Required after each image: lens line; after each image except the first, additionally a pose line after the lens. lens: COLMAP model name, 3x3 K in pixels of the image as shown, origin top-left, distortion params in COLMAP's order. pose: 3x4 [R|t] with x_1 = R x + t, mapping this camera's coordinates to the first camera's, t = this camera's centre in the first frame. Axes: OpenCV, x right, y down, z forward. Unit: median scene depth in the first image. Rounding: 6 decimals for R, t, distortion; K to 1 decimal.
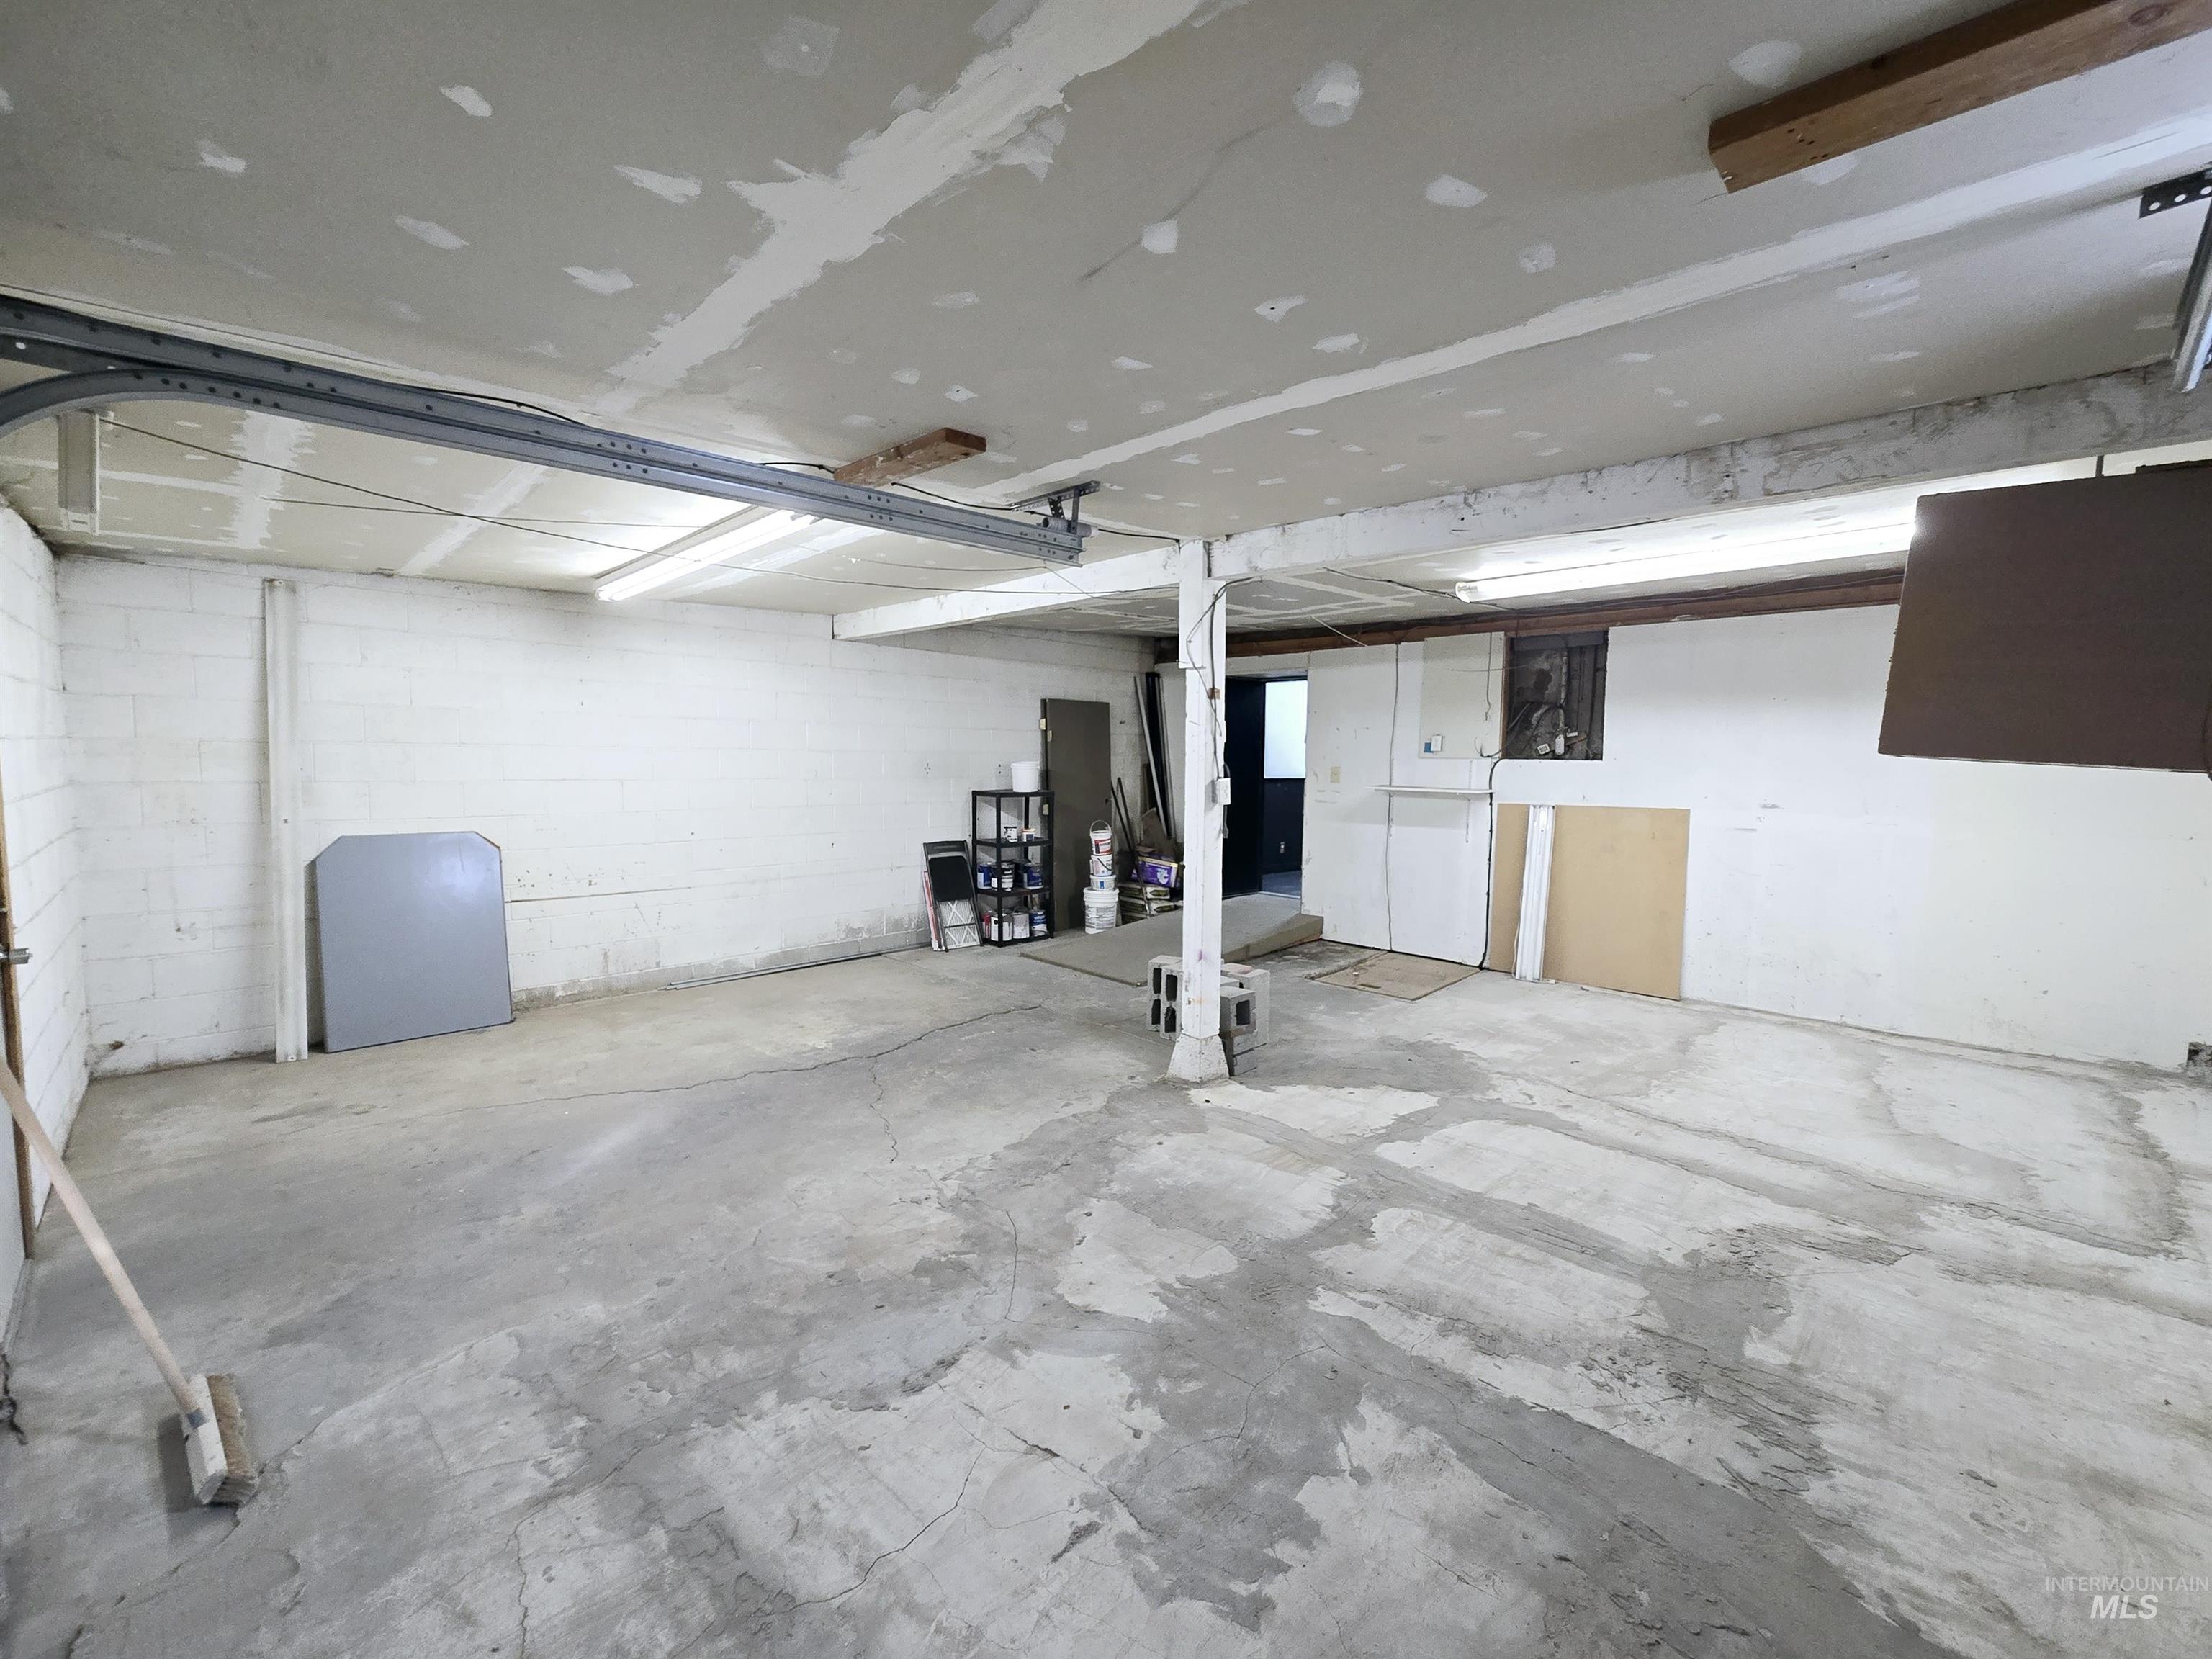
lens RADIAL K [[905.6, 0, 1121.0], [0, 905.6, 820.7], [0, 0, 1]] dist [0.001746, 0.000464]
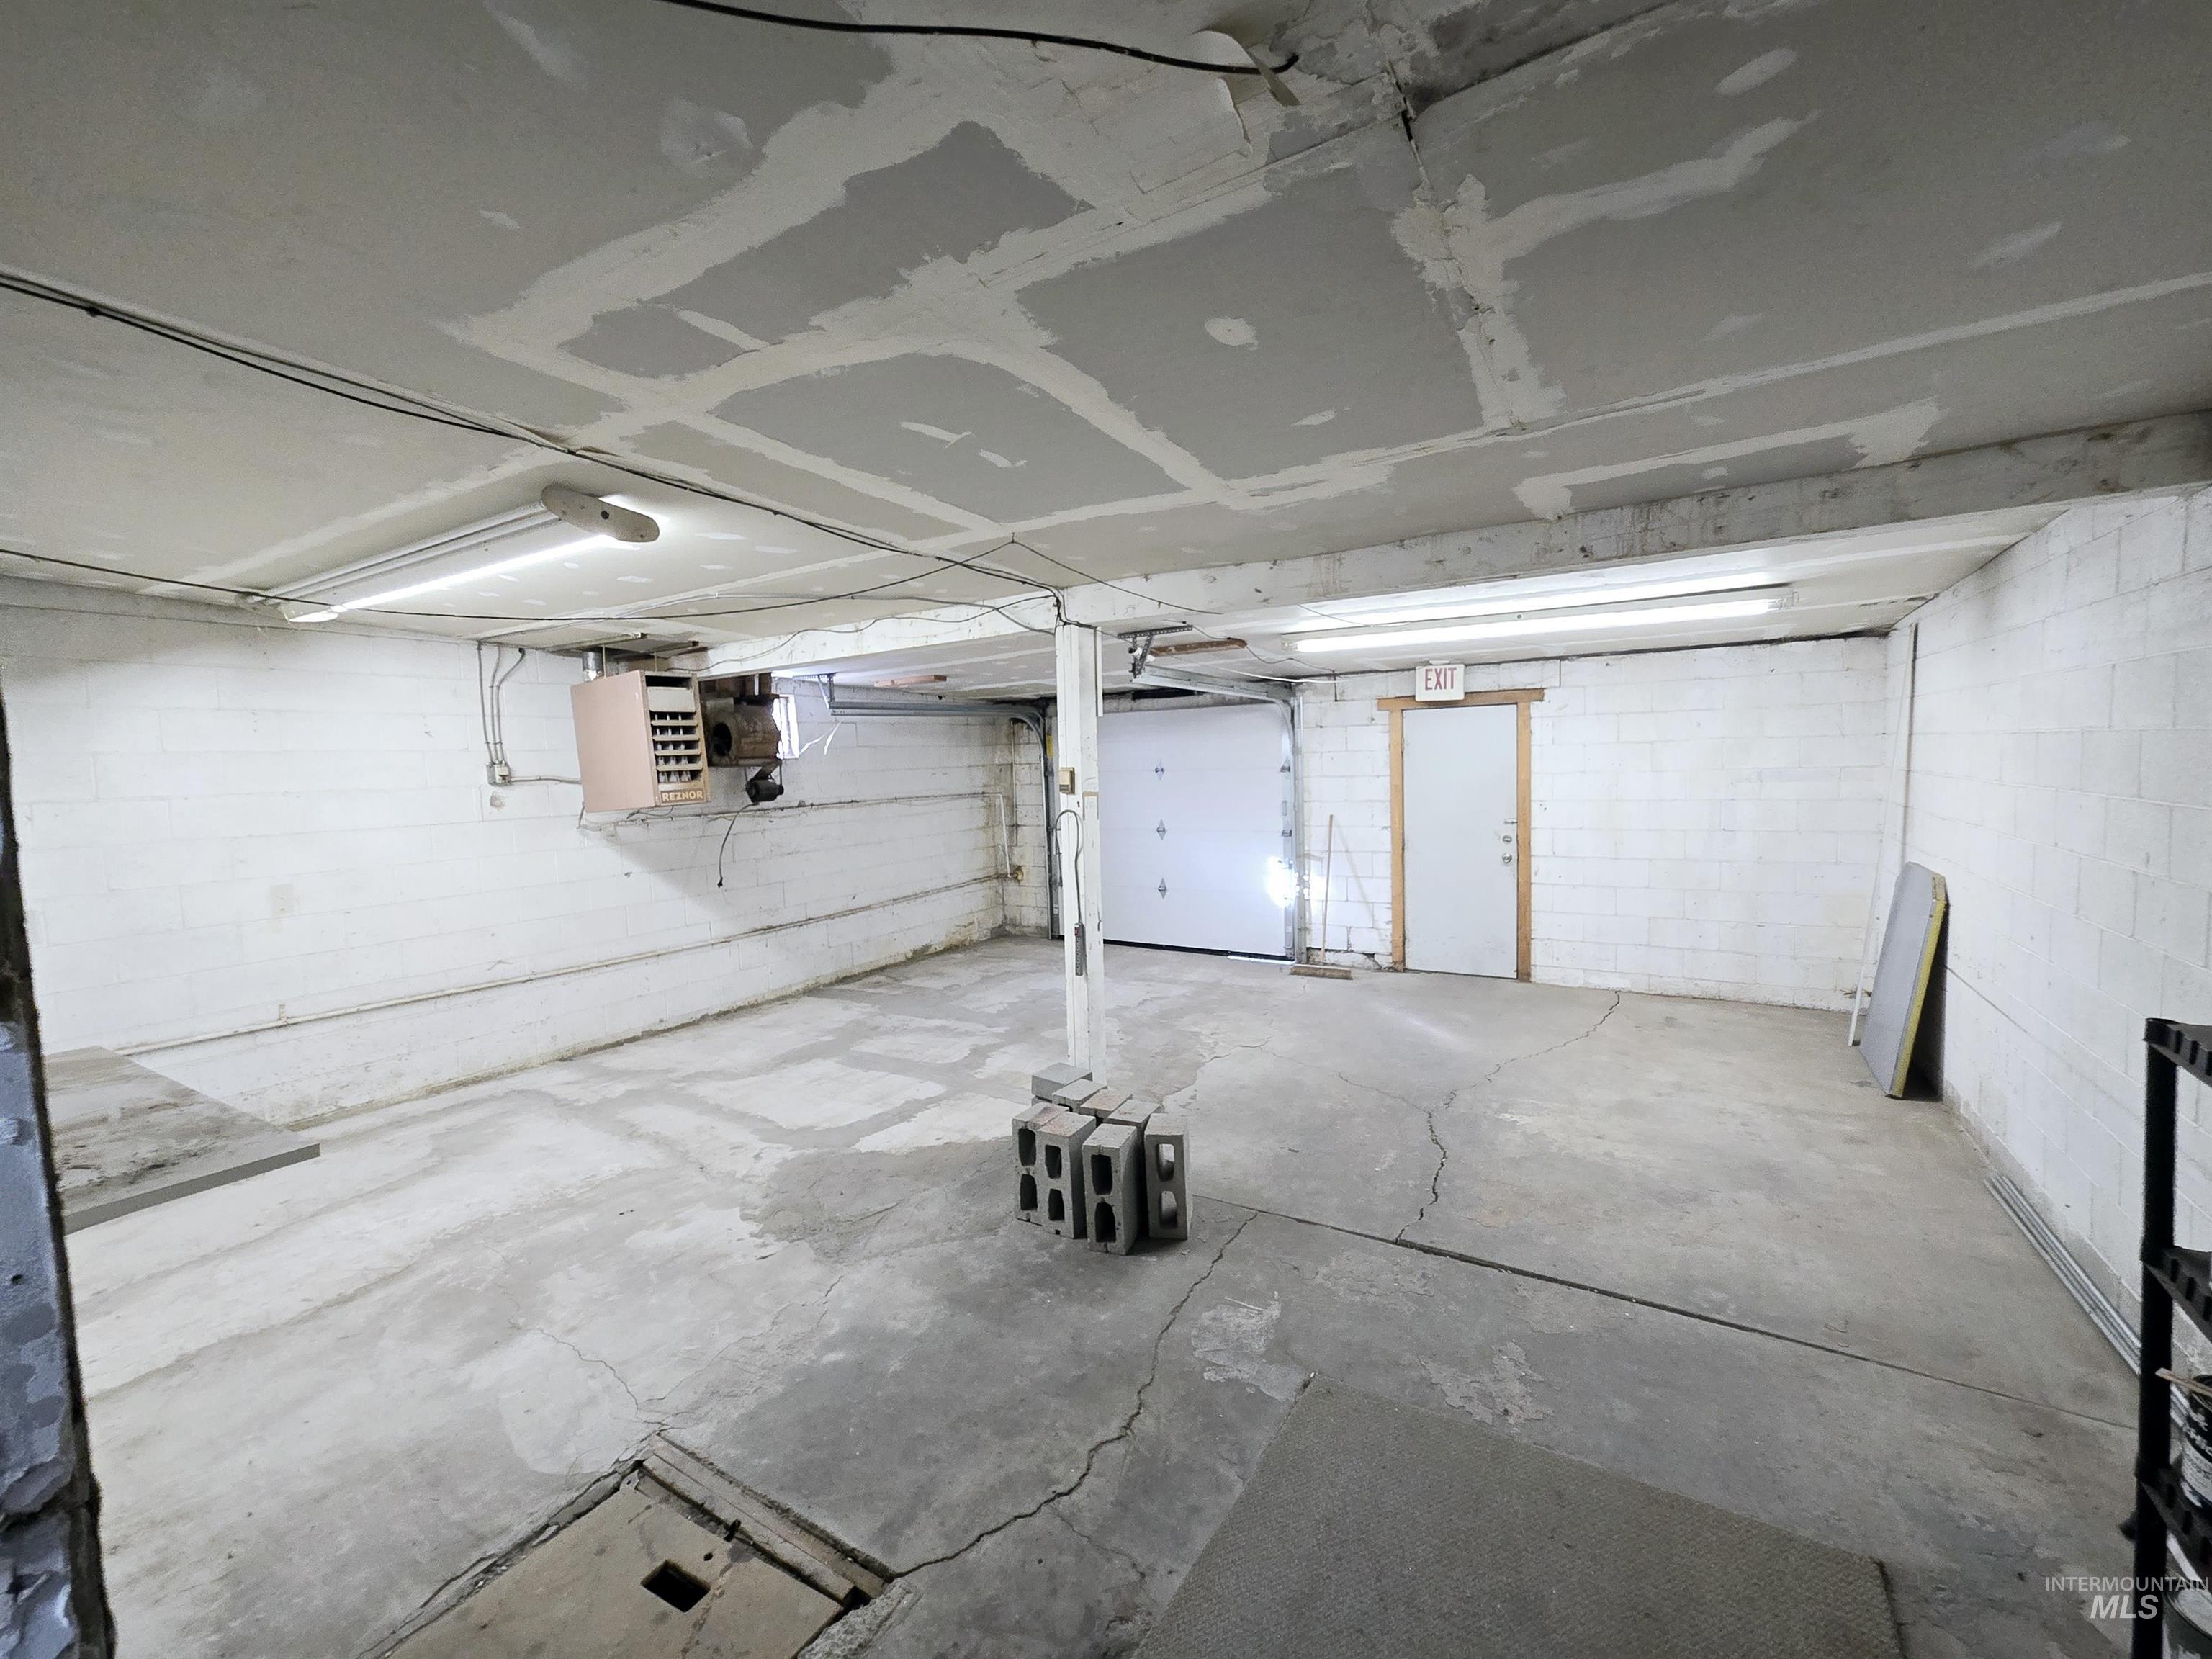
lens RADIAL K [[905.6, 0, 1121.0], [0, 905.6, 820.7], [0, 0, 1]] dist [0.001746, 0.000464]
pose [[-0.970171, 0.034012, -0.240025, 0.339168], [0.000709, 0.990503, 0.137490, -0.227108], [0.242421, 0.133219, -0.960981, 2.335929]]
